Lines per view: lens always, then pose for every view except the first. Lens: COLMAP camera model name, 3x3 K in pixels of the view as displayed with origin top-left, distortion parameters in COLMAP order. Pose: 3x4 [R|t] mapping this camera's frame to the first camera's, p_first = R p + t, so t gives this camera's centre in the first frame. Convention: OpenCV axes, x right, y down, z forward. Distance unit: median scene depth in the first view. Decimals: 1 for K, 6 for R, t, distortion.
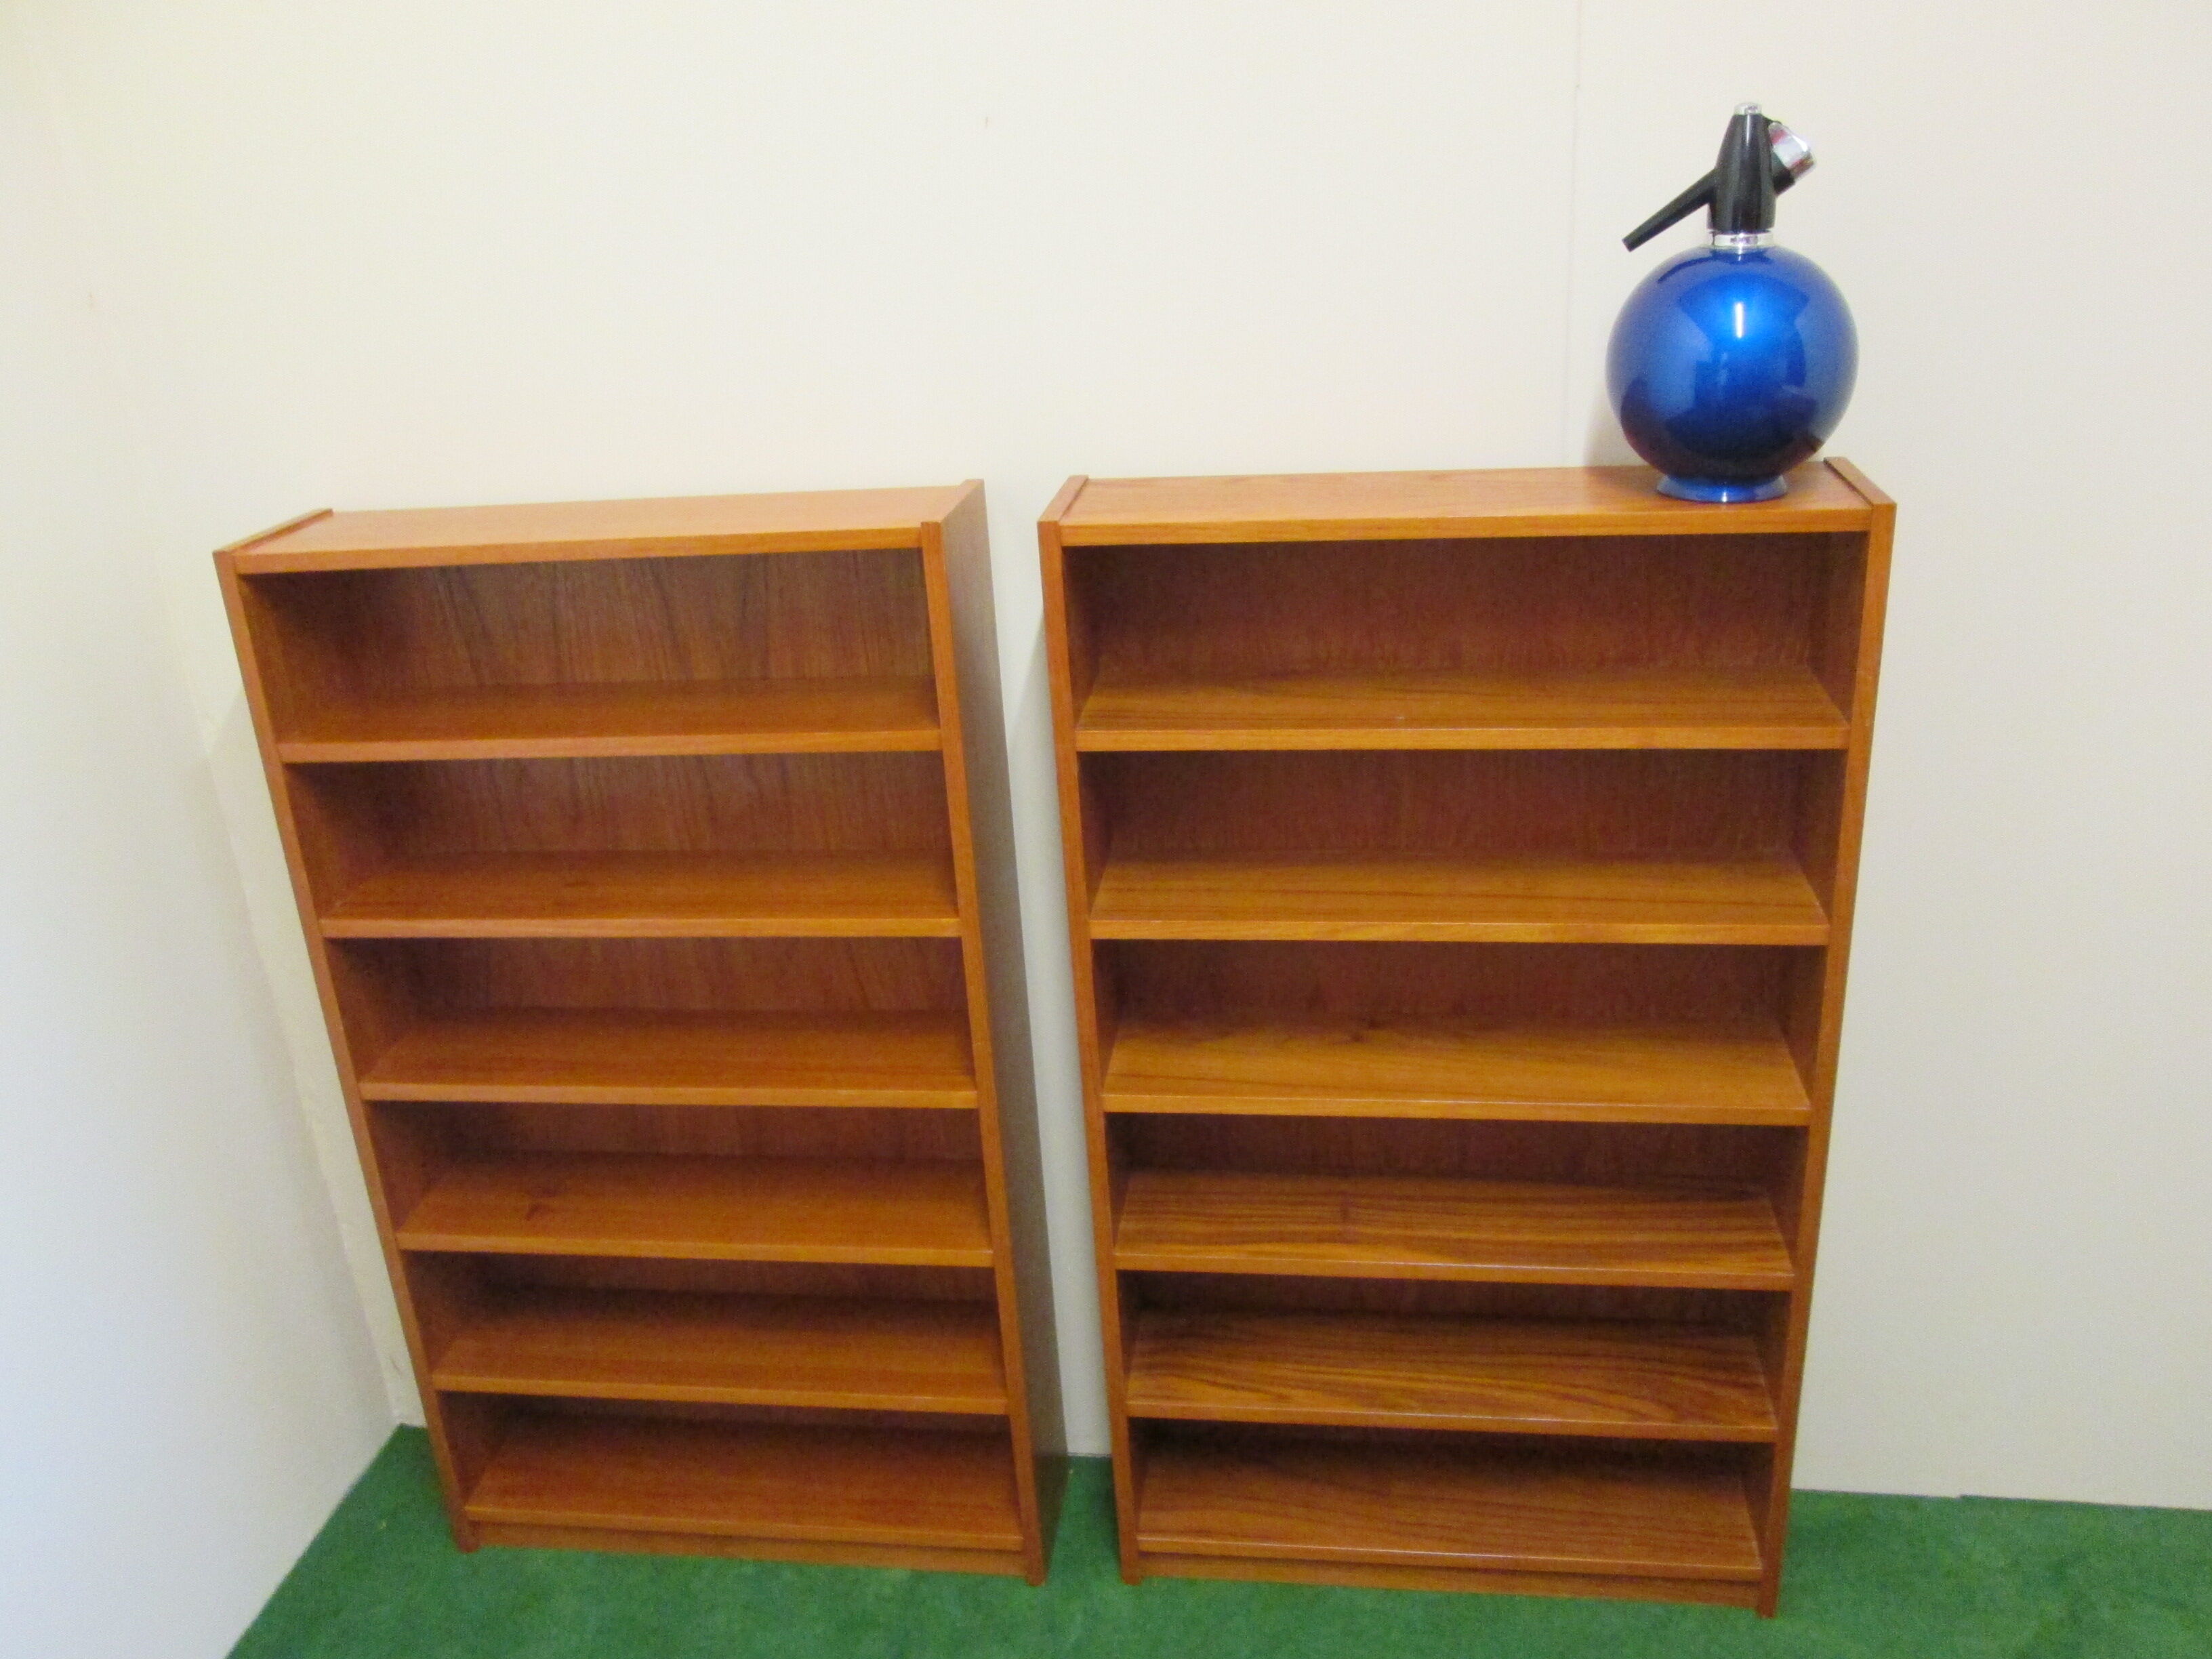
lens RADIAL K [[1816.7, 0, 1091.6], [0, 1816.7, 823.5], [0, 0, 1]] dist [-0.048373, 0.015495]
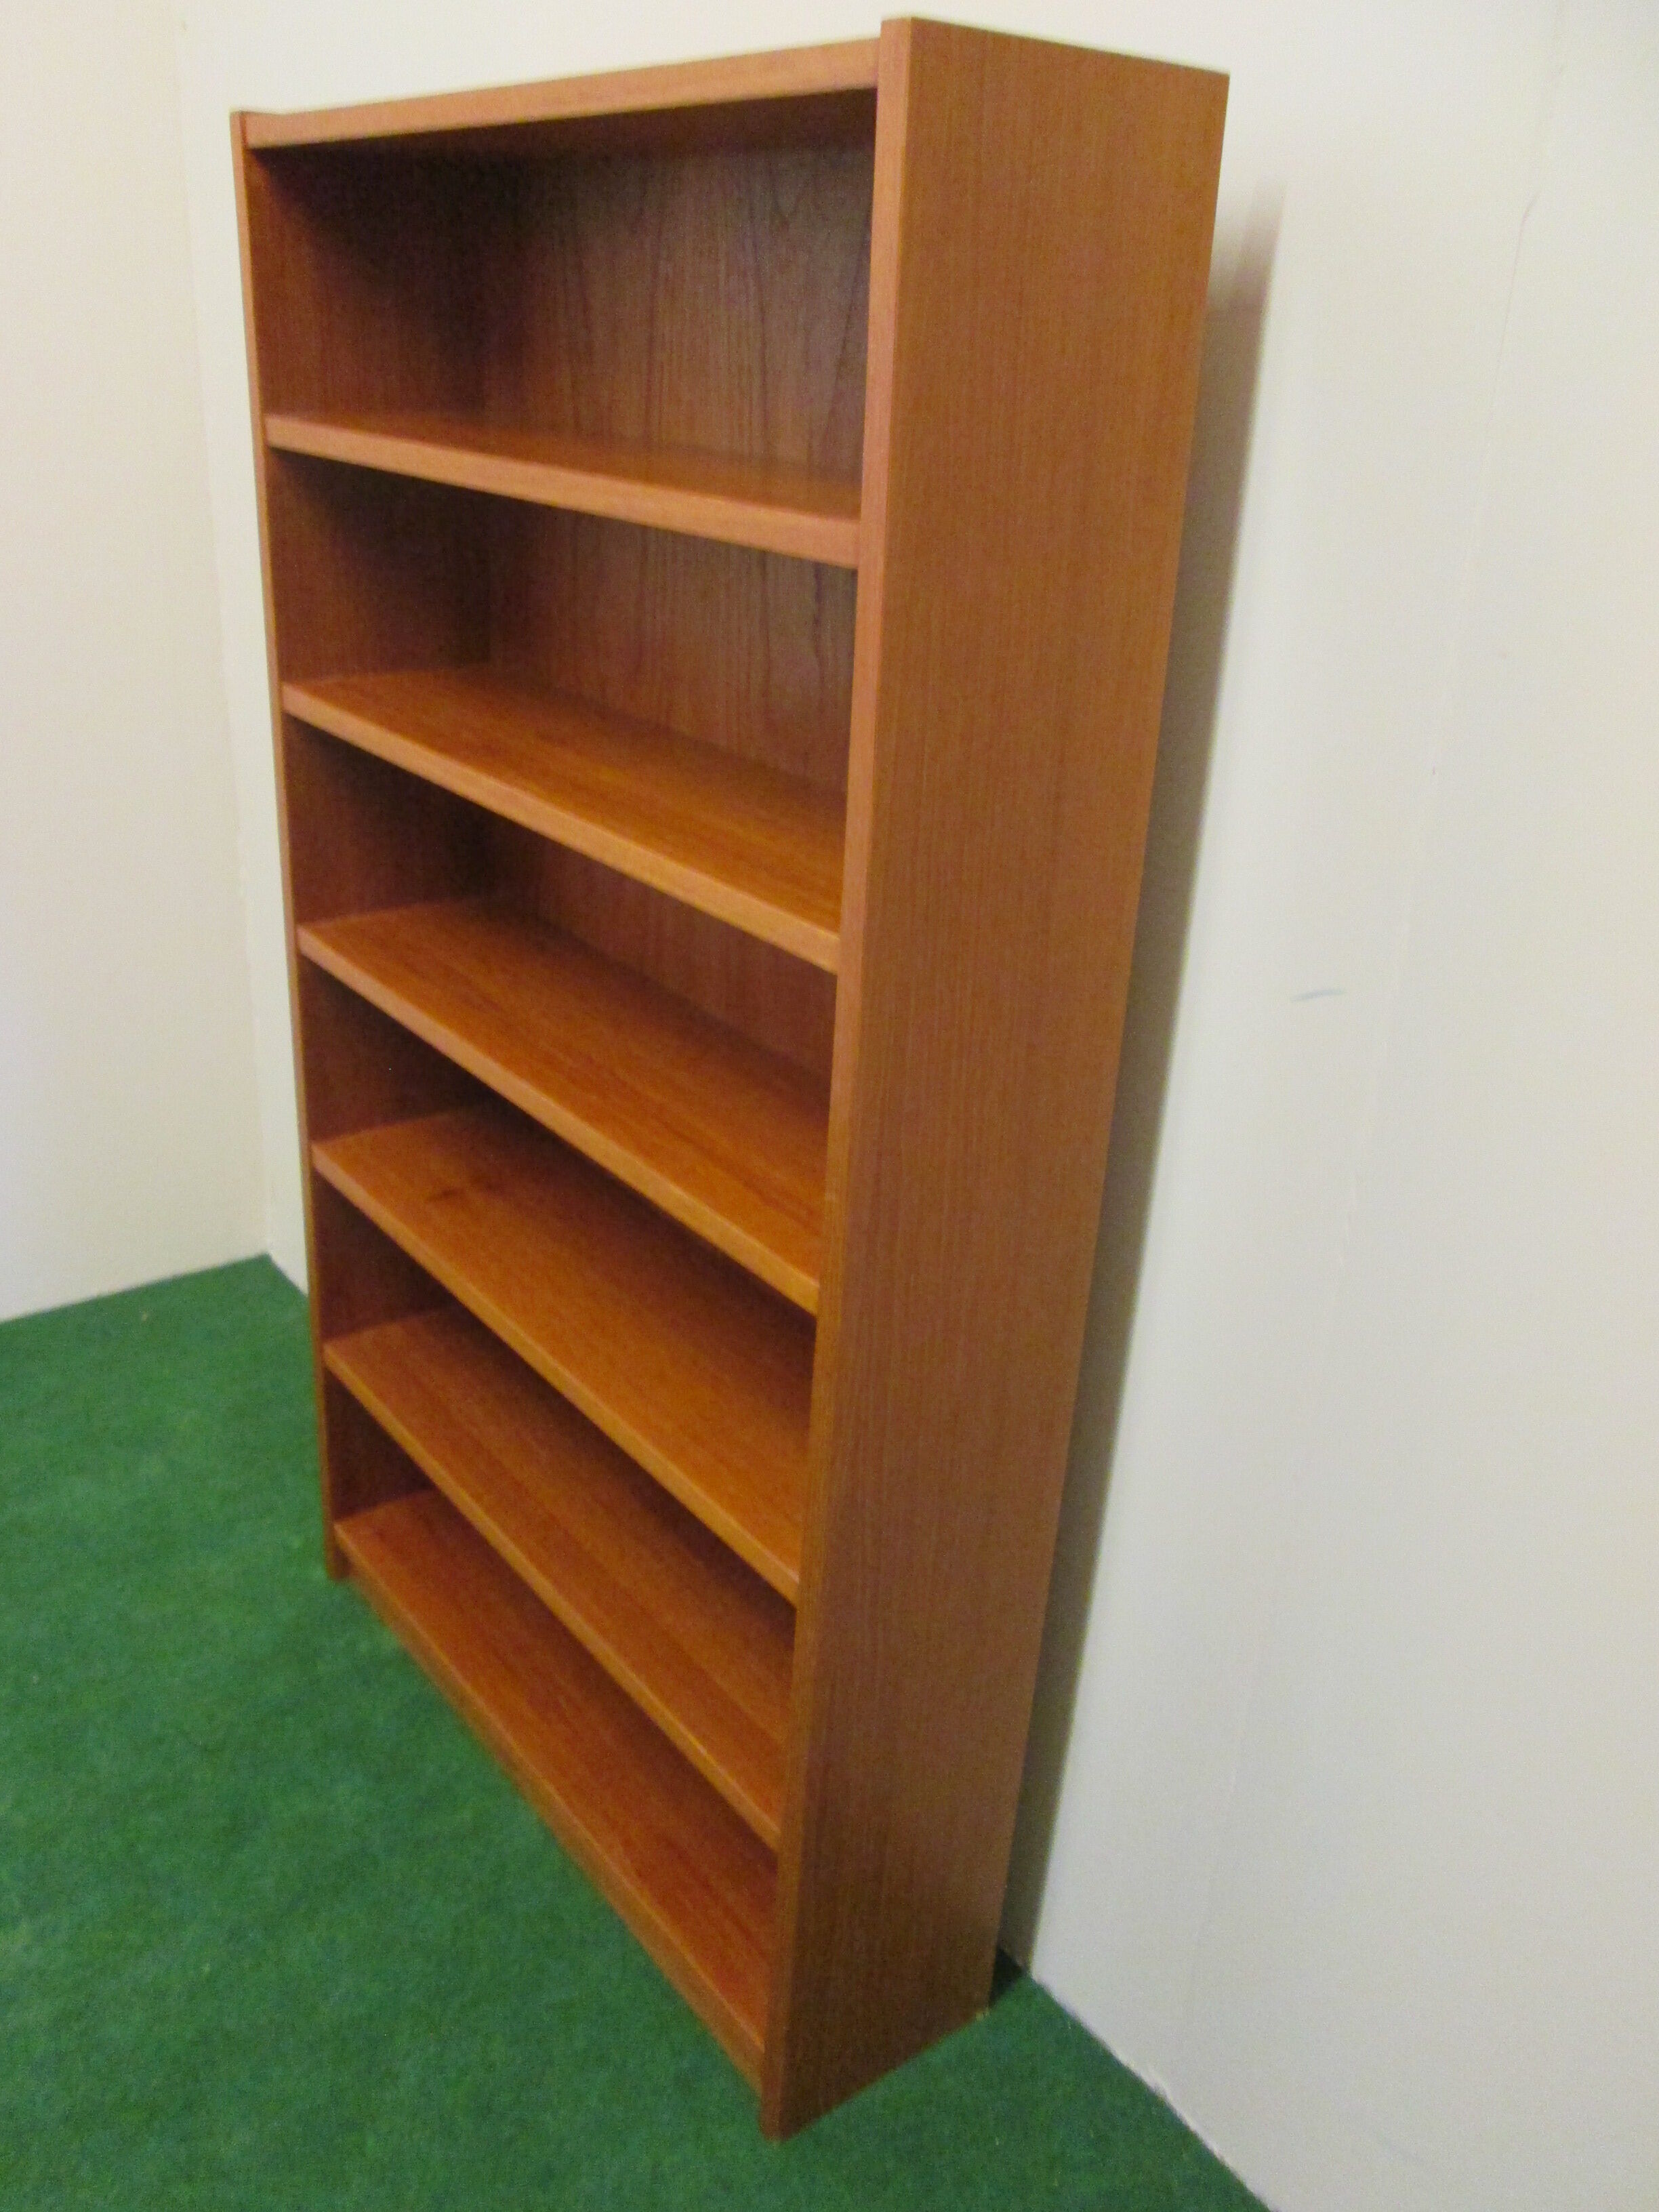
lens RADIAL K [[1816.7, 0, 838.8], [0, 1816.7, 1085.3], [0, 0, 1]] dist [-0.048373, 0.015495]
pose [[0.707244, 0.373954, -0.599970, 0.221138], [-0.355733, 0.921628, 0.155102, 0.010768], [0.610950, 0.103734, 0.784843, 0.558717]]
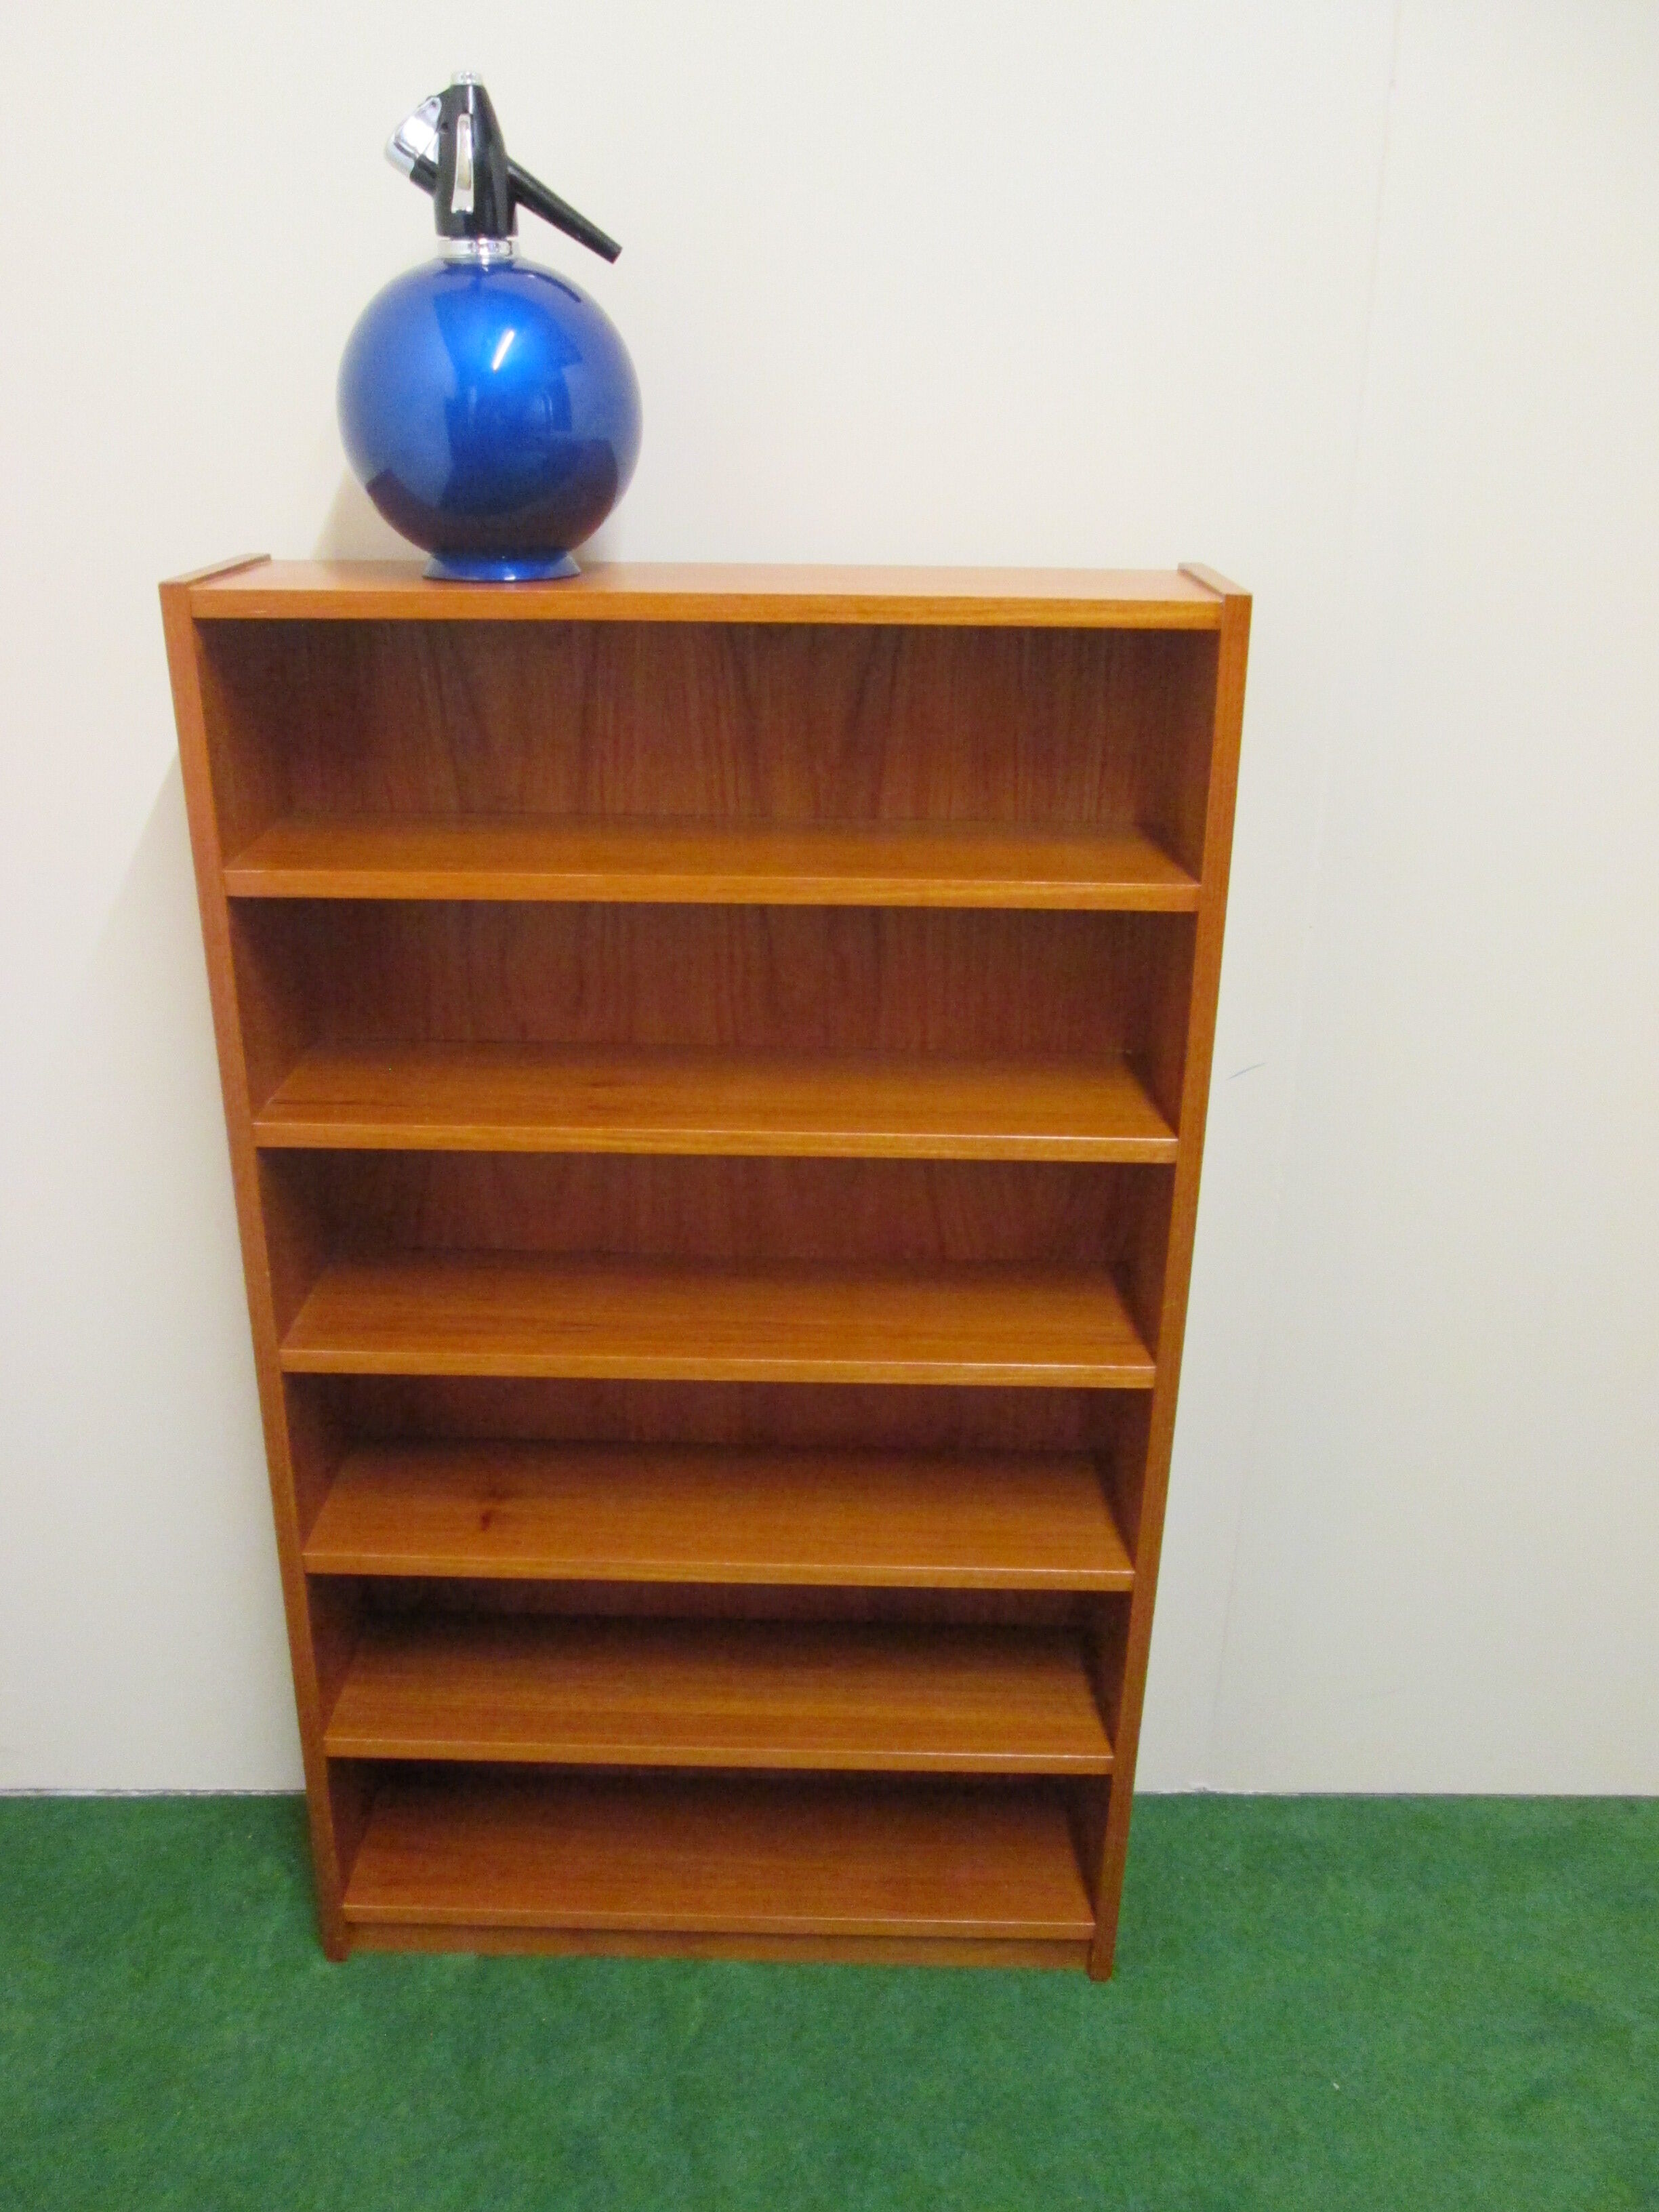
lens RADIAL K [[1816.7, 0, 820.2], [0, 1816.7, 1092.6], [0, 0, 1]] dist [-0.048373, 0.015495]
pose [[0.989392, 0.031086, 0.141908, -0.297067], [-0.031826, 0.999489, 0.002944, 0.031884], [-0.141744, -0.007429, 0.989875, 0.246953]]
